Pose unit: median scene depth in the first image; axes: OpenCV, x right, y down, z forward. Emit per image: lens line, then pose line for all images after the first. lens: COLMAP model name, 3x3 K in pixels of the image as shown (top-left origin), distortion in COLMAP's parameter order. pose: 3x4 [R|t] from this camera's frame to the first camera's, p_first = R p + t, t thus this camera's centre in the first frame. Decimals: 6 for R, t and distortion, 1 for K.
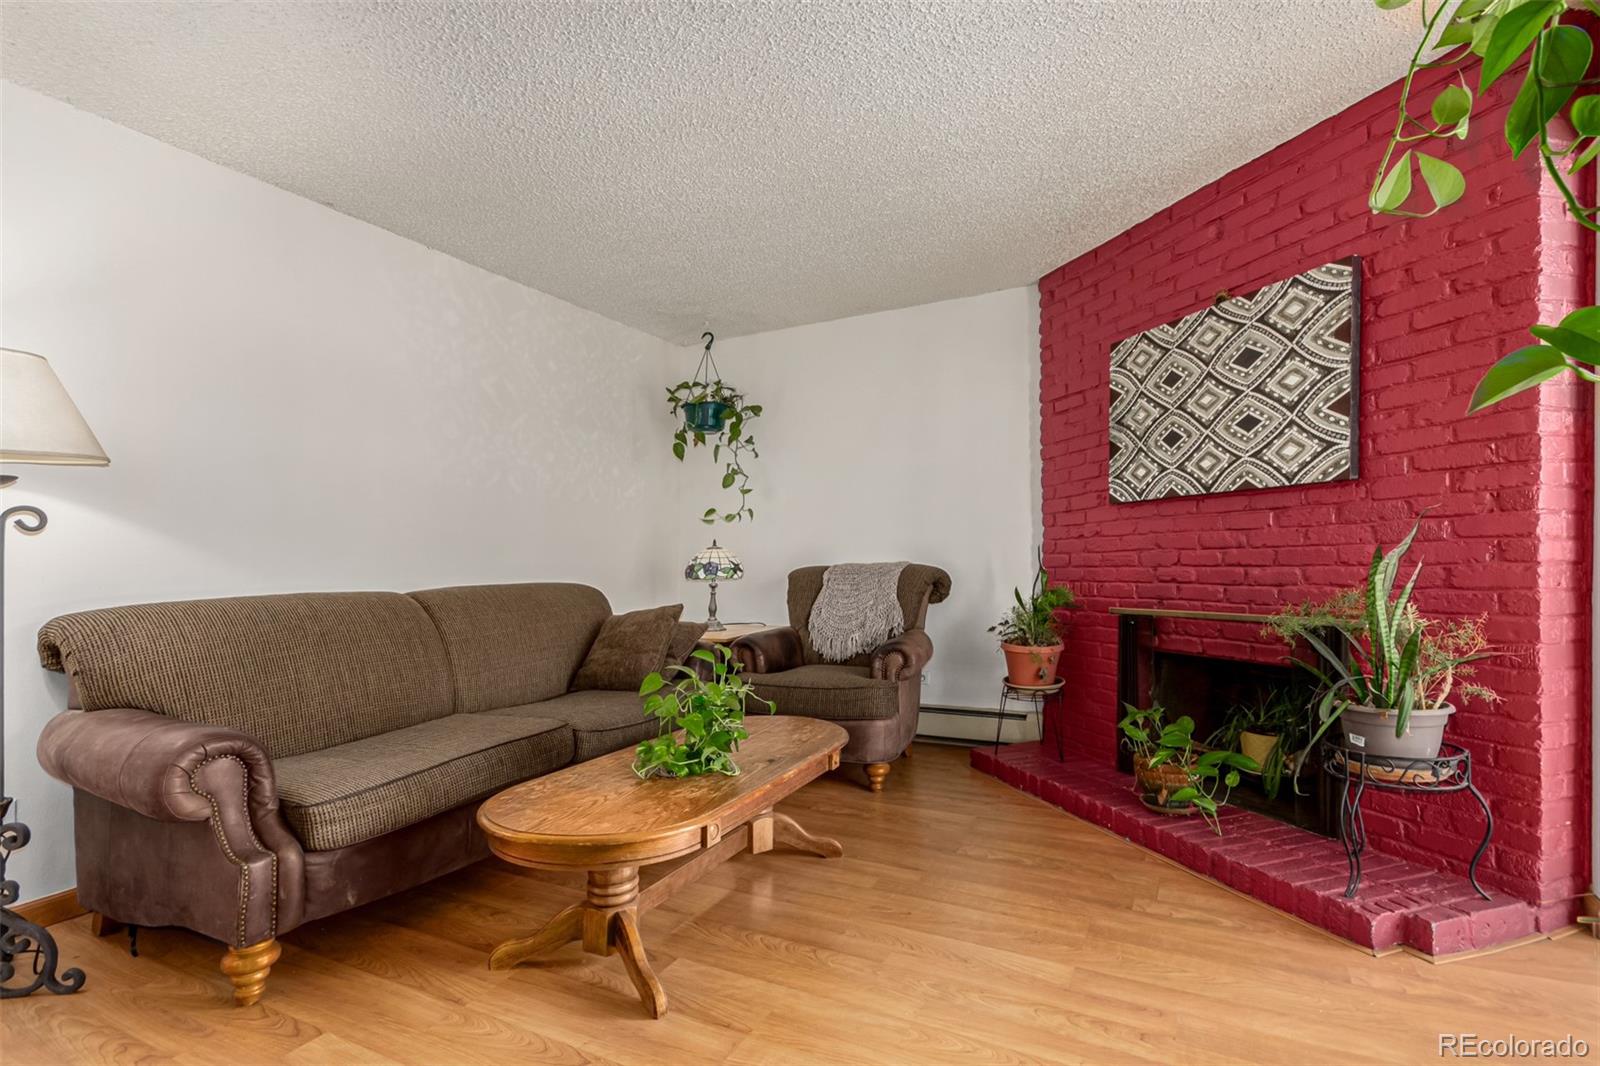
lens RADIAL K [[774.2, 0, 847.1], [0, 774.2, 565.5], [0, 0, 1]] dist [-0.003115, 0.001657]
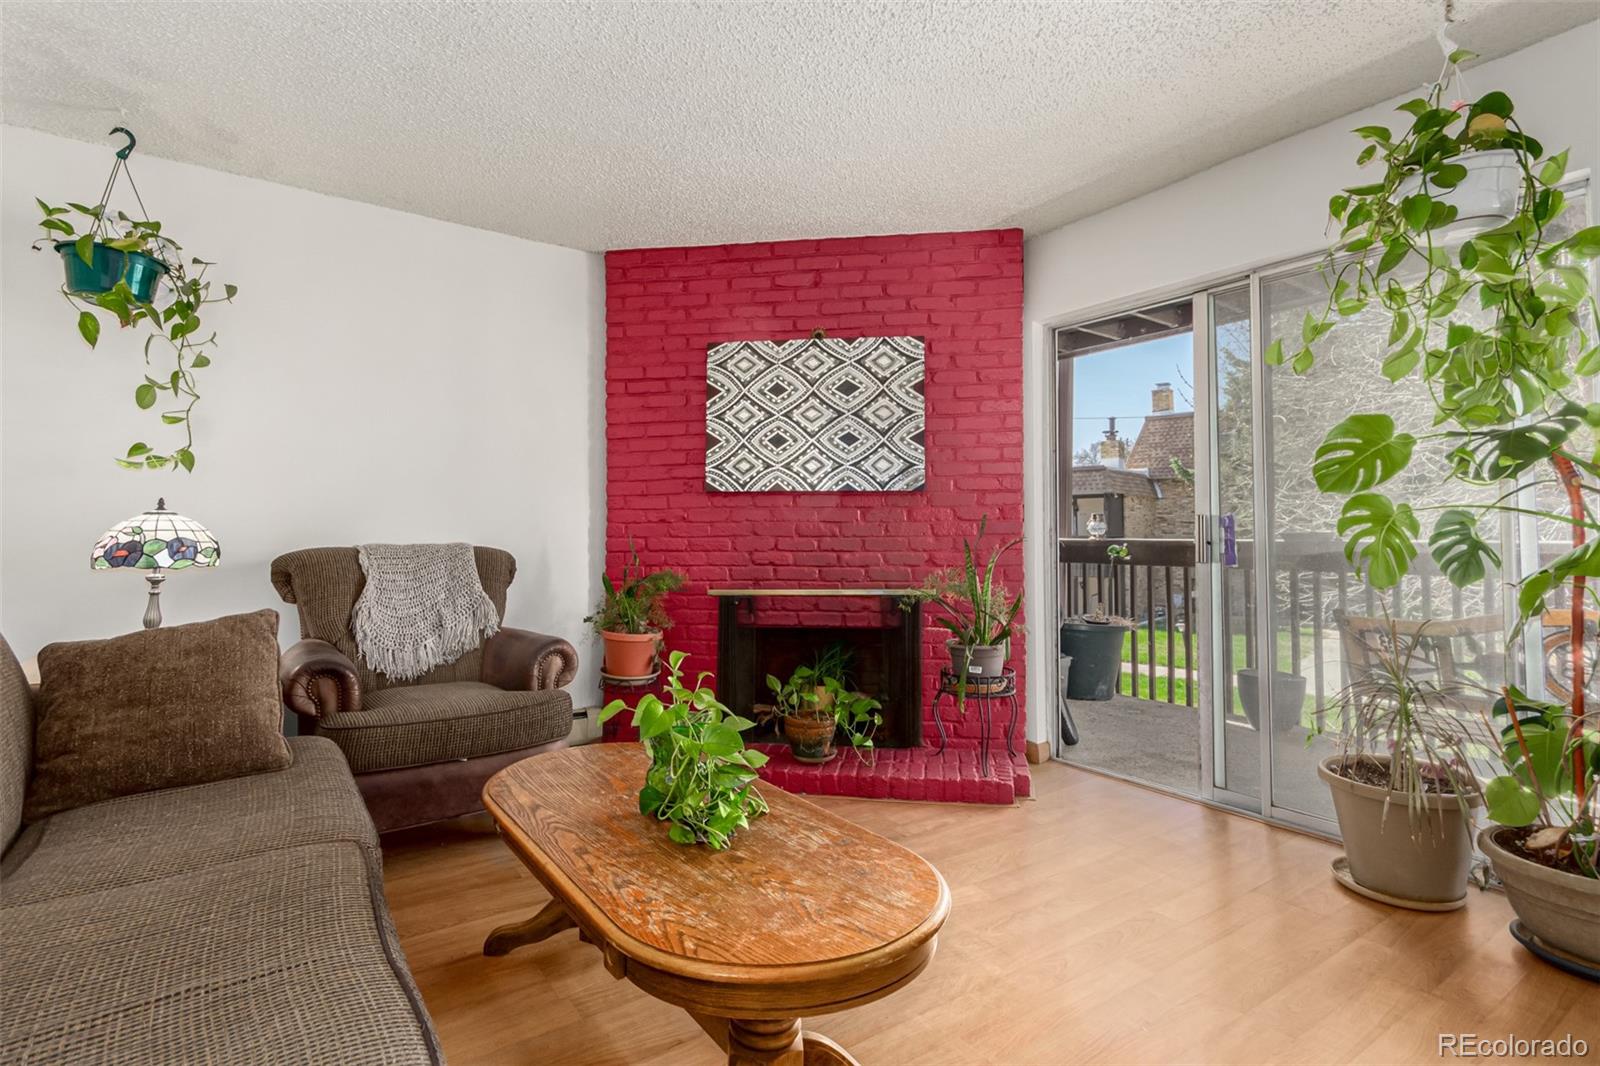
lens RADIAL K [[774.2, 0, 806.6], [0, 774.2, 525.8], [0, 0, 1]] dist [-0.003115, 0.001657]
pose [[0.485826, 0.037483, 0.873251, -0.581724], [-0.005550, 0.999192, -0.039802, 0.009060], [-0.874038, 0.014490, 0.485642, 0.412380]]
